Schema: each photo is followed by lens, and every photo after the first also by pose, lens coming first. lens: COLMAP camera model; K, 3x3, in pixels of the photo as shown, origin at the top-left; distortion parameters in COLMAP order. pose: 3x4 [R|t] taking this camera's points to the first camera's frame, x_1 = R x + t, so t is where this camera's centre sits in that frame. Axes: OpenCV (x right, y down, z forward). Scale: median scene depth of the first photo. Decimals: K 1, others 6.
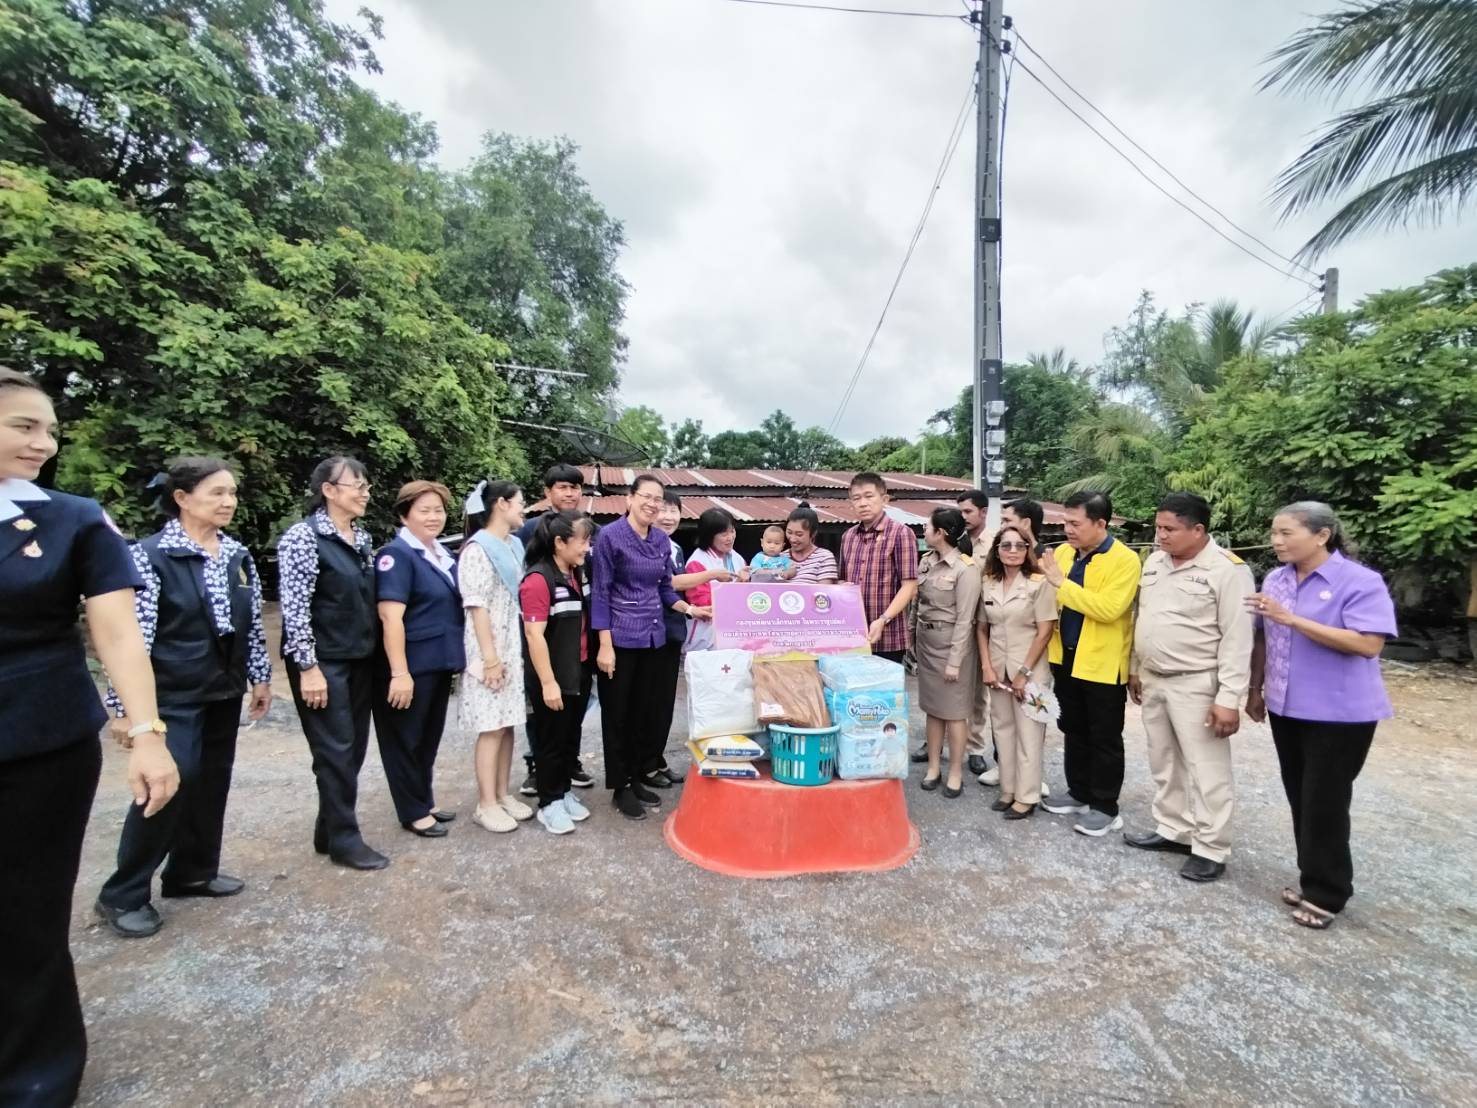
lens RADIAL K [[1045.2, 0, 739.9], [0, 1045.2, 553.7], [0, 0, 1]] dist [-0.005438, 0.000025]
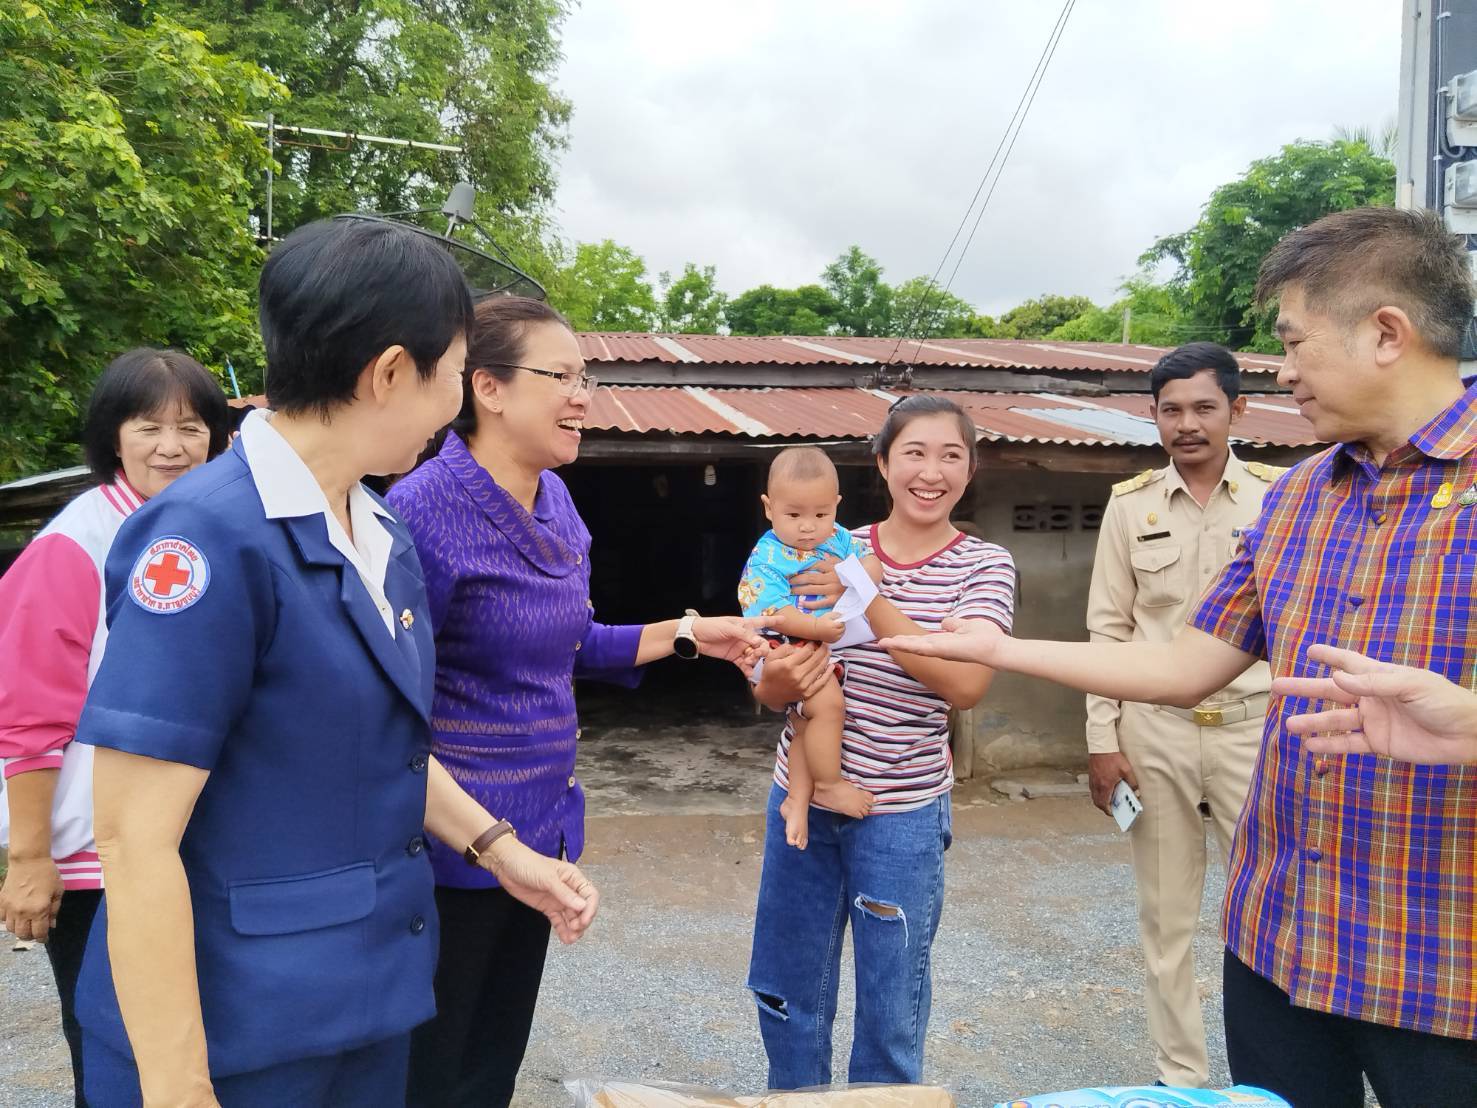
lens RADIAL K [[1045.2, 0, 734.8], [0, 1045.2, 561.4], [0, 0, 1]] dist [-0.005438, 0.000025]
pose [[0.996047, 0.011605, -0.088068, 0.024979], [-0.005979, 0.997940, 0.063881, -0.006989], [0.088628, -0.063102, 0.994064, 0.442587]]
